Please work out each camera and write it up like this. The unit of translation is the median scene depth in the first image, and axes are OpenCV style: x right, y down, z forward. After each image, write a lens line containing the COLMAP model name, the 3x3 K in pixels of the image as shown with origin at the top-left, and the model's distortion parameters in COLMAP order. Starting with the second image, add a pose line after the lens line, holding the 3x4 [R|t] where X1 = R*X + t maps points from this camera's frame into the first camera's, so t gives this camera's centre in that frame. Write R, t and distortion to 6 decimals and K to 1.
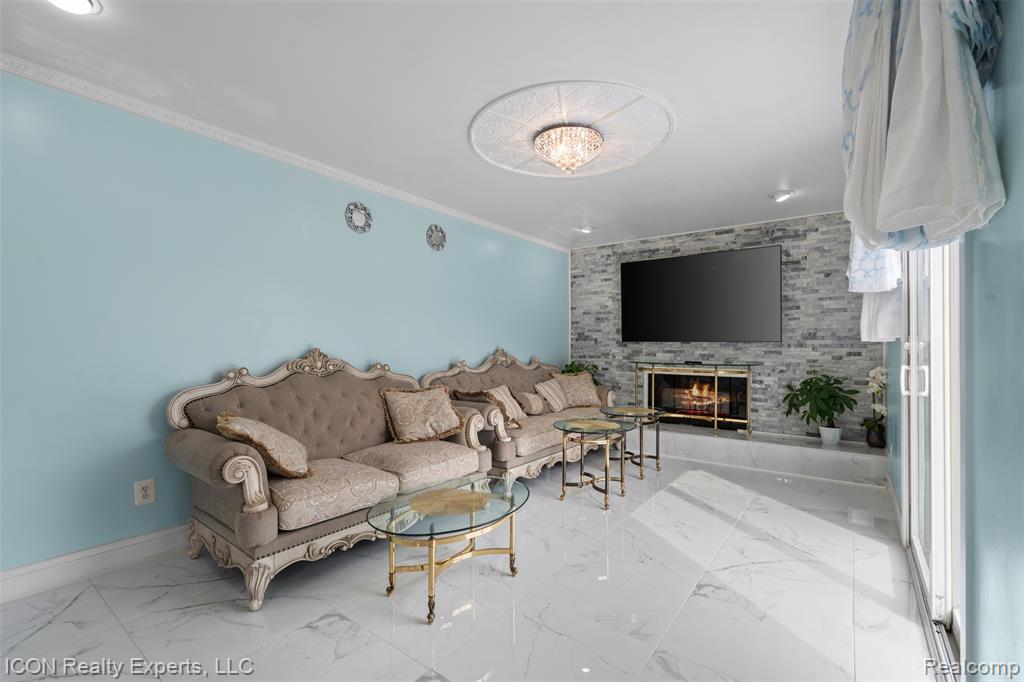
lens RADIAL K [[452.3, 0, 509.1], [0, 452.3, 345.8], [0, 0, 1]] dist [-0.001855, 0.000429]
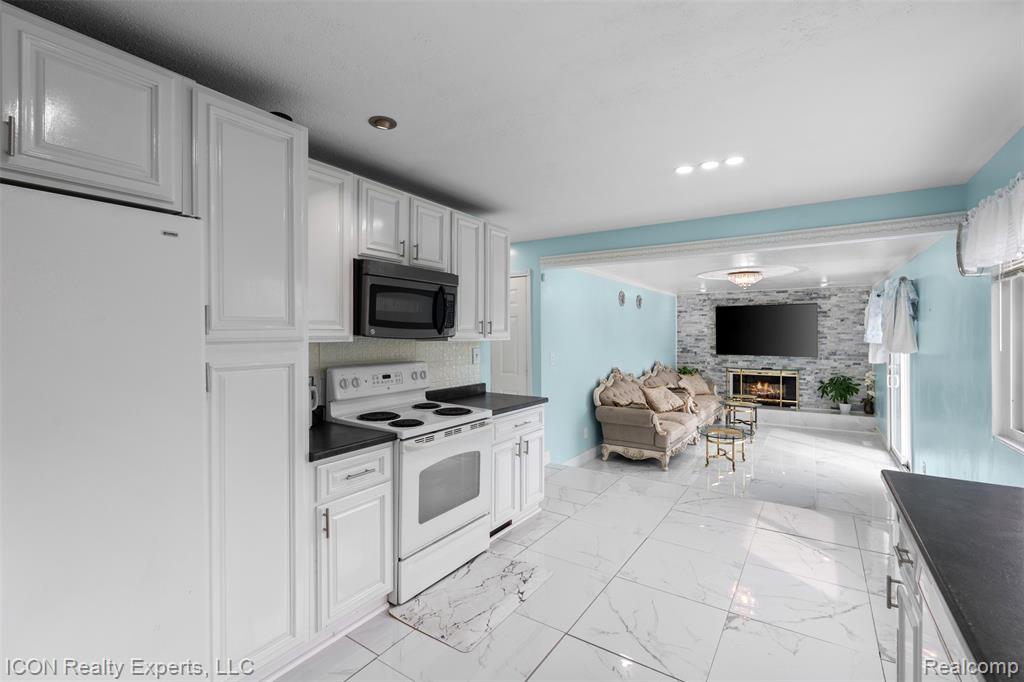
lens RADIAL K [[452.3, 0, 518.8], [0, 452.3, 336.4], [0, 0, 1]] dist [-0.001855, 0.000429]
pose [[0.997594, -0.004853, 0.069159, -0.691342], [0.004796, 0.999988, 0.000986, -0.095865], [-0.069163, -0.000652, 0.997605, -0.696310]]
